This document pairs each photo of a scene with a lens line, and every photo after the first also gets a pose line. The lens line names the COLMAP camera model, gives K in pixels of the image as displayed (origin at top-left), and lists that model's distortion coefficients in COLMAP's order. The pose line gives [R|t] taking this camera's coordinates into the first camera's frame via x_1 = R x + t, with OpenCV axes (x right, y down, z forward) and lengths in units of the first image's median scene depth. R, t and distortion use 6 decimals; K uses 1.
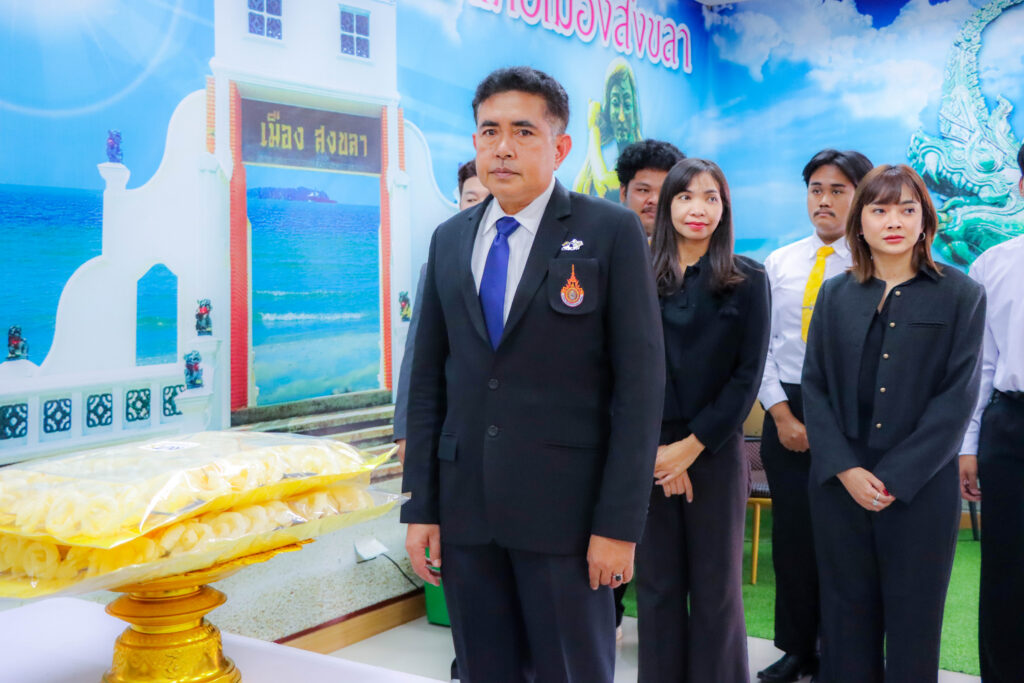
lens RADIAL K [[1237.4, 0, 513.4], [0, 1237.4, 354.8], [0, 0, 1]] dist [0.025048, 0.000000]
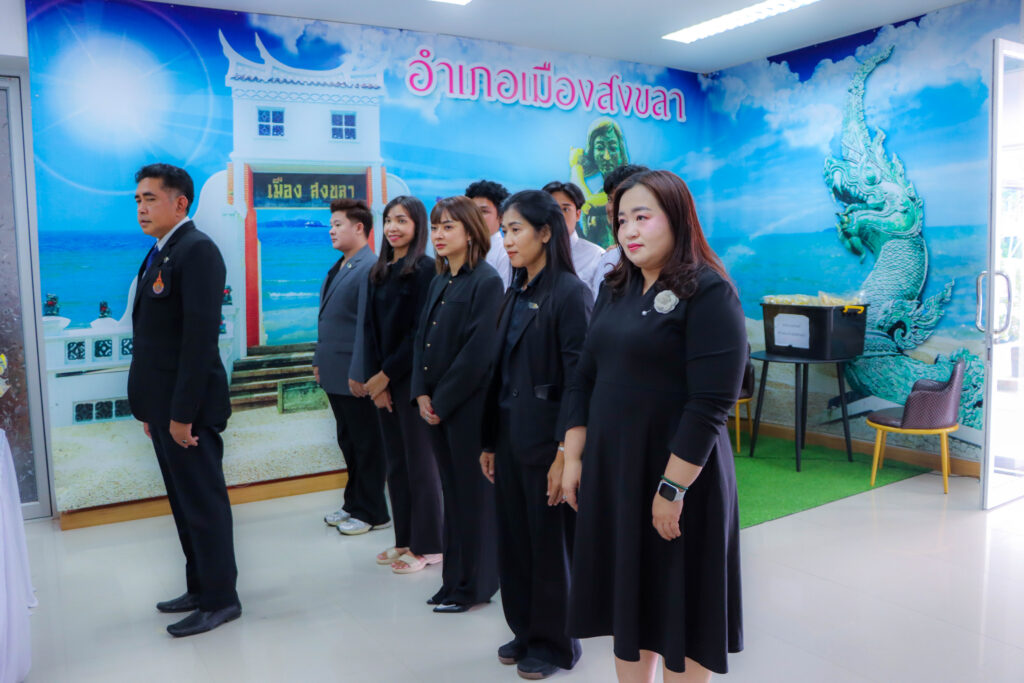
lens RADIAL K [[854.6, 0, 507.3], [0, 854.6, 342.7], [0, 0, 1]] dist [-0.178611, 0.149213]
pose [[0.908665, 0.025302, -0.416759, 0.563539], [-0.011472, 0.999298, 0.035656, -0.008200], [0.417369, -0.027618, 0.908317, 0.047420]]
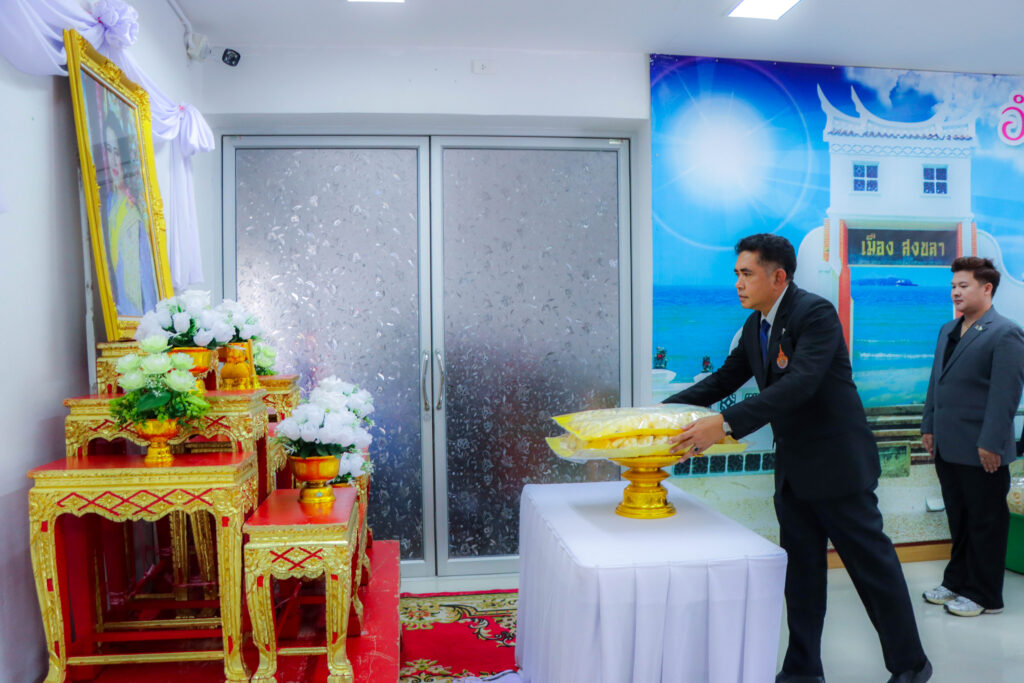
lens RADIAL K [[854.6, 0, 515.8], [0, 854.6, 356.7], [0, 0, 1]] dist [-0.178611, 0.149213]
pose [[0.665726, 0.027133, -0.745703, 0.311435], [-0.045627, 0.998949, -0.004386, -0.001320], [0.744800, 0.036944, 0.666264, -0.104260]]
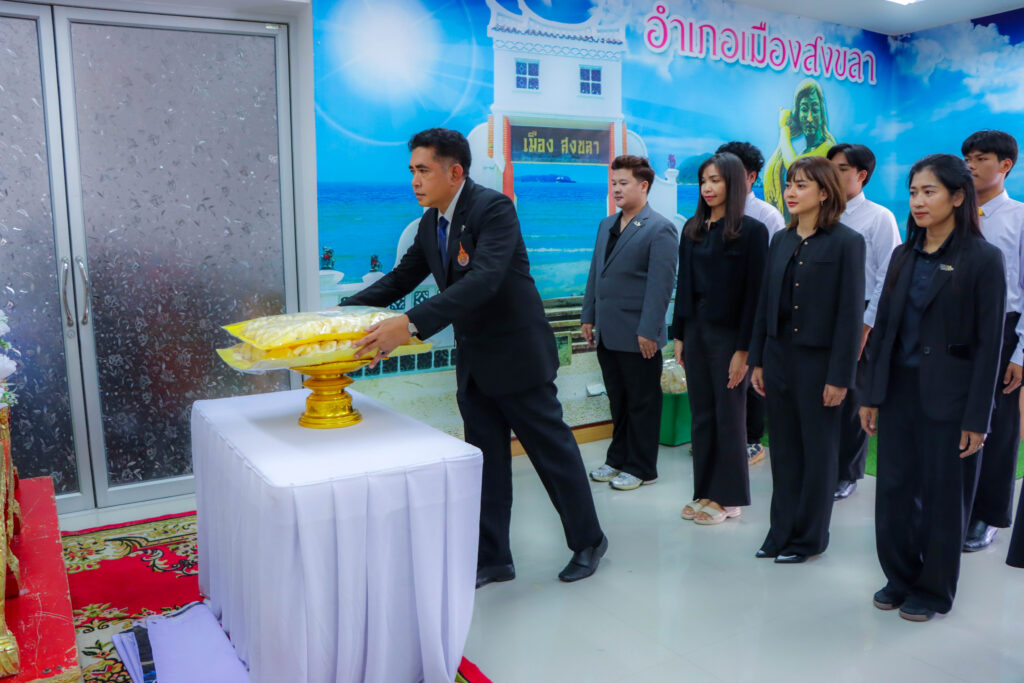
lens RADIAL K [[854.6, 0, 515.3], [0, 854.6, 349.5], [0, 0, 1]] dist [-0.178611, 0.149213]
pose [[0.907361, 0.056455, -0.416544, 0.274094], [-0.019453, 0.995518, 0.092550, -0.001807], [0.419902, -0.075873, 0.904392, -0.093088]]
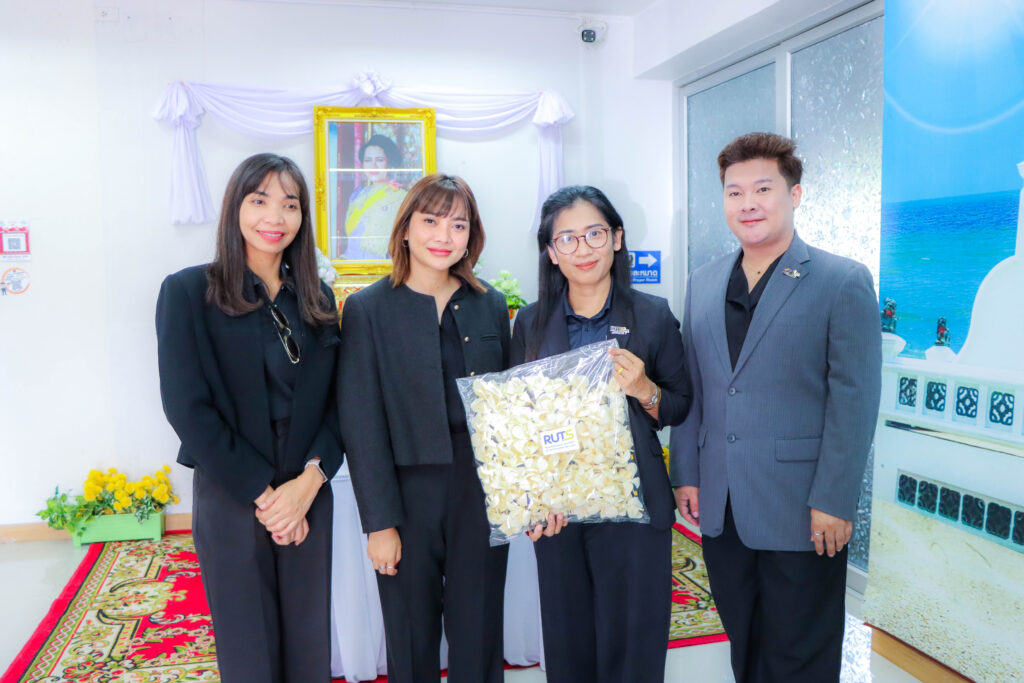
lens RADIAL K [[915.4, 0, 479.3], [0, 915.4, 350.6], [0, 0, 1]] dist [-0.008258, -0.036081]
pose [[-0.695859, 0.081041, -0.713592, 0.399405], [-0.030940, 0.989308, 0.142524, -0.077021], [0.717512, 0.121255, -0.685911, 0.970495]]
